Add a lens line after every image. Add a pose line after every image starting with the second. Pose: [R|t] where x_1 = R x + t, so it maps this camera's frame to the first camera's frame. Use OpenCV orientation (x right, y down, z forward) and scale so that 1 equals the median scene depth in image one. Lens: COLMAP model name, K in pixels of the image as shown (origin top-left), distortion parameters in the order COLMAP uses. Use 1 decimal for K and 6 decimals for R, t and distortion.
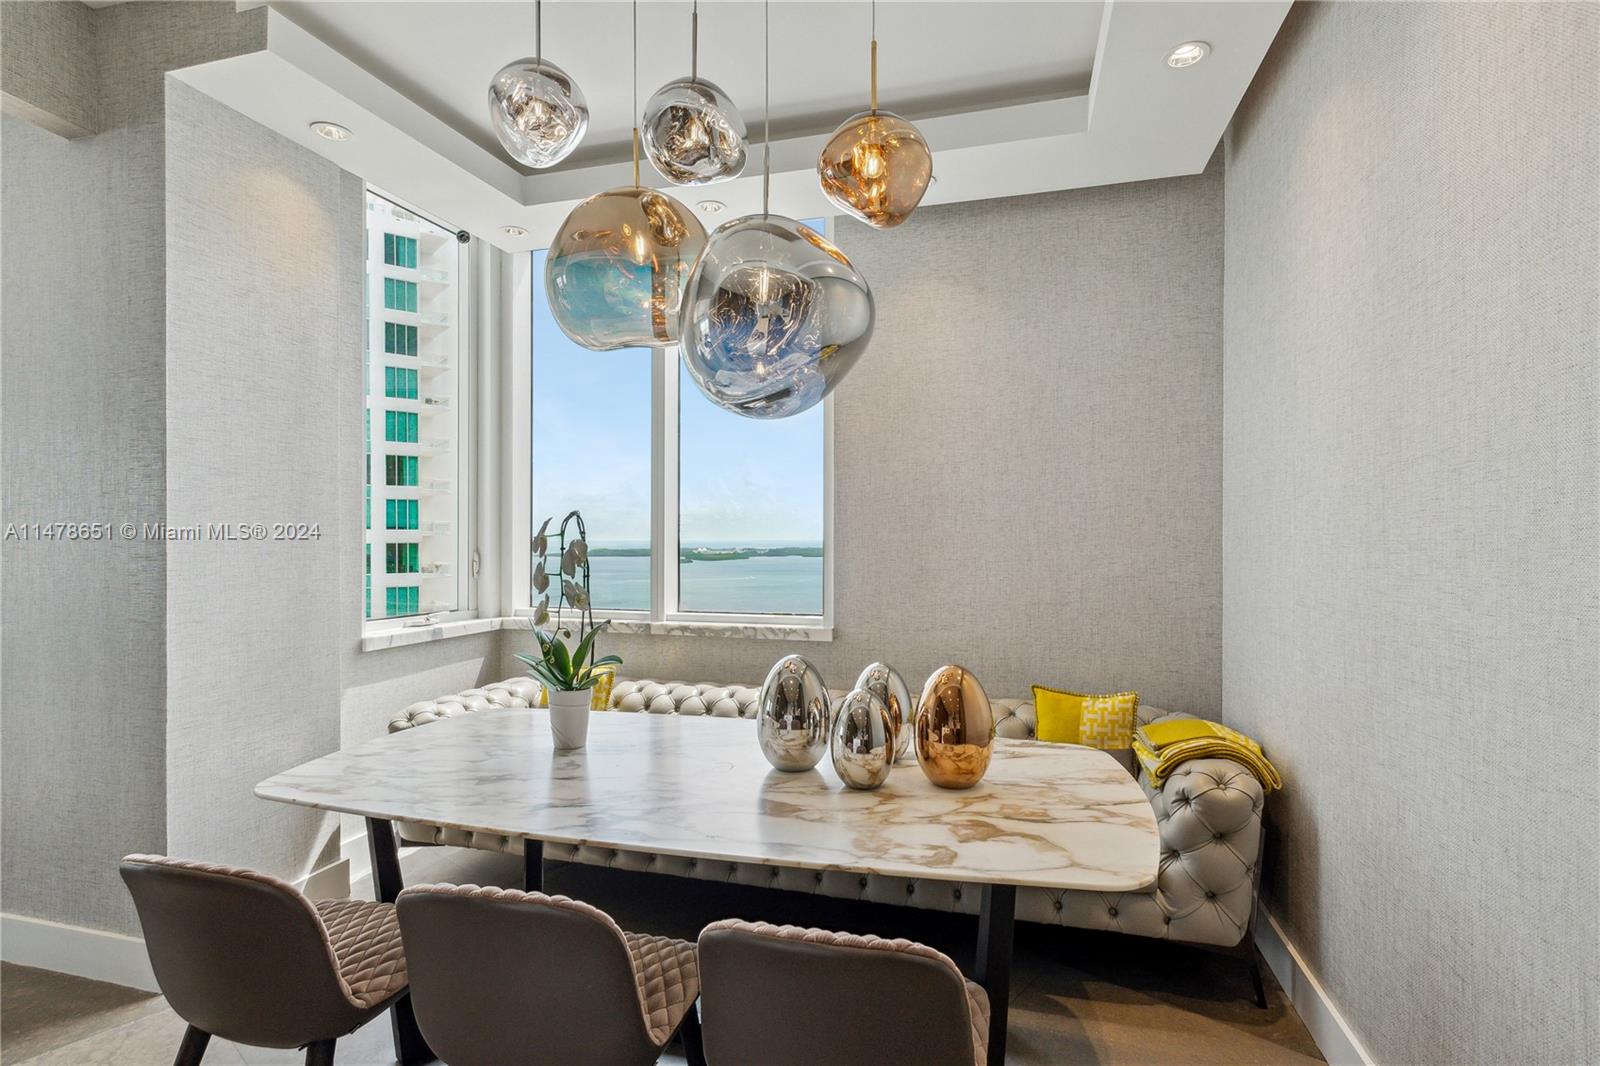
lens RADIAL K [[773.5, 0, 800.0], [0, 773.5, 533.0], [0, 0, 1]] dist [-0.001034, -0.000628]
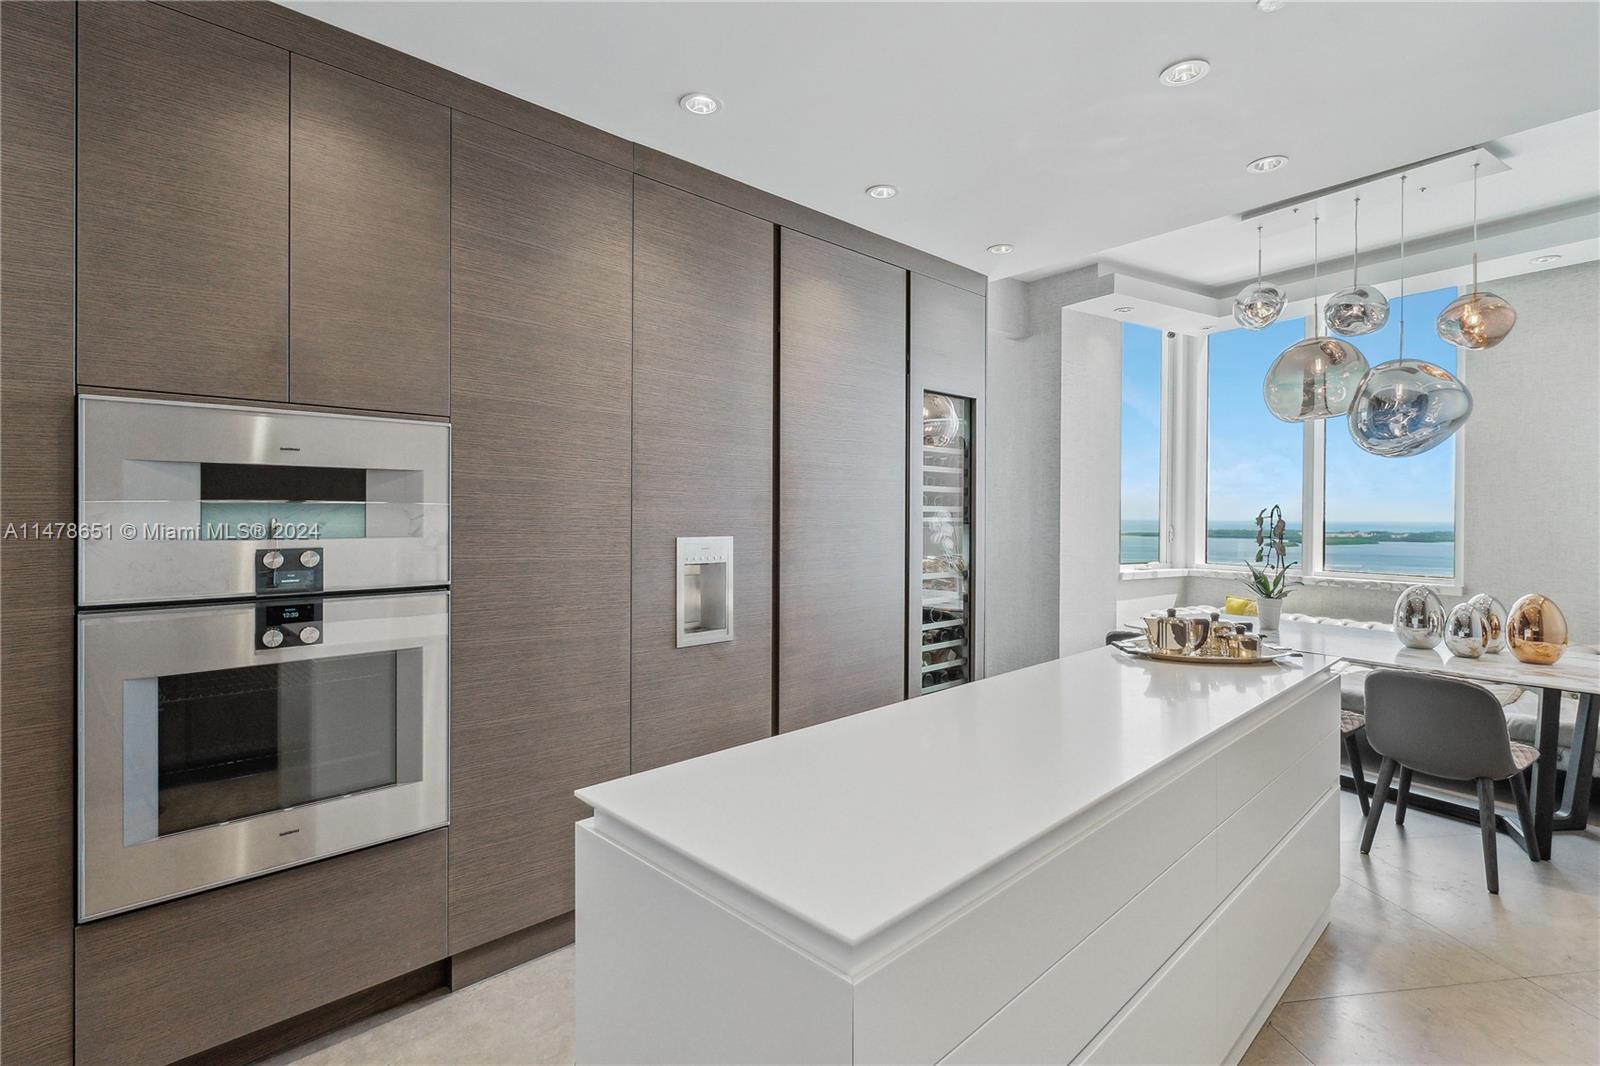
lens RADIAL K [[768.1, 0, 810.9], [0, 768.1, 517.5], [0, 0, 1]] dist [-0.001432, -0.000806]
pose [[0.762307, 0.008546, -0.647159, 0.067319], [-0.002919, 0.999948, 0.009767, -0.013232], [0.647208, -0.005556, 0.762293, -1.273460]]
